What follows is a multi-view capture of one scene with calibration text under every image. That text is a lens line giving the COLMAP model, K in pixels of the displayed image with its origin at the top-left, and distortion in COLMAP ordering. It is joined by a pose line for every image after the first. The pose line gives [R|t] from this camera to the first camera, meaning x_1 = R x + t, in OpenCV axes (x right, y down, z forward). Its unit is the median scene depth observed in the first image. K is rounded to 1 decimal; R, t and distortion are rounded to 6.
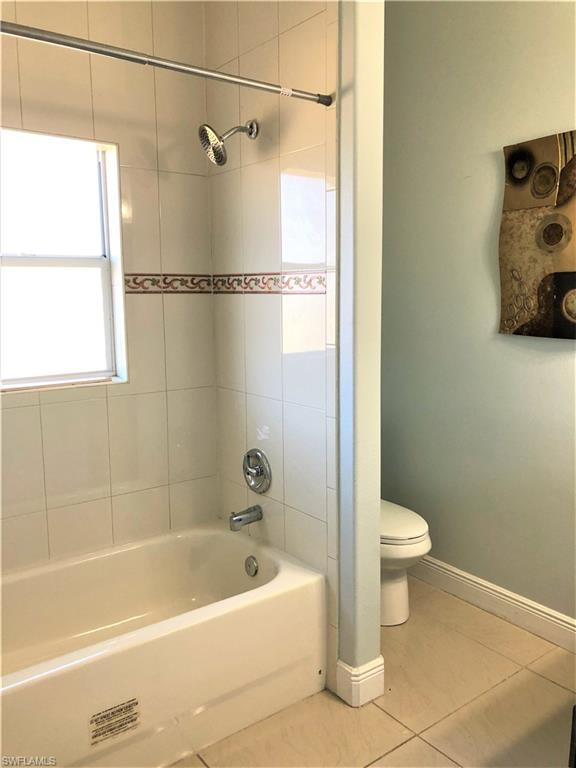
lens RADIAL K [[634.4, 0, 288.0], [0, 634.4, 384.0], [0, 0, 1]] dist [0.020846, 0.002374]
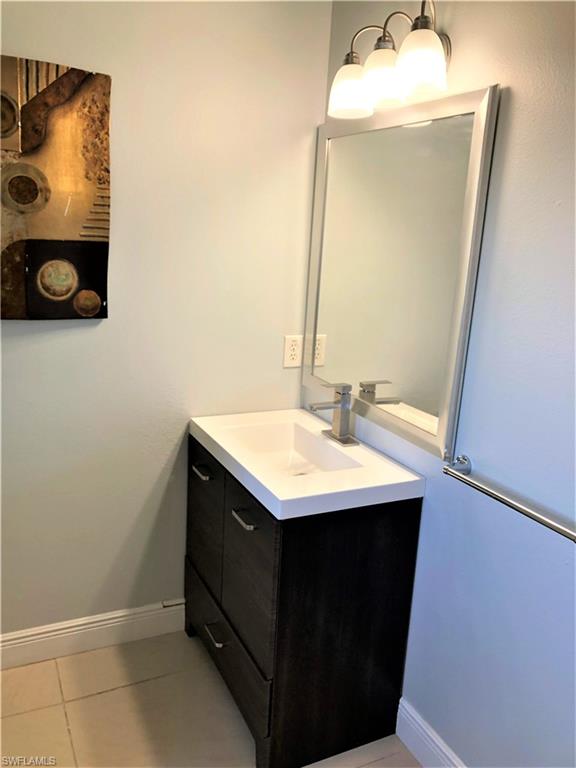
lens RADIAL K [[634.4, 0, 288.0], [0, 634.4, 384.0], [0, 0, 1]] dist [0.020846, 0.002374]
pose [[0.187799, -0.206301, 0.960298, -0.328537], [0.090486, 0.977169, 0.192229, -0.121647], [-0.978030, 0.050793, 0.202179, 0.529005]]
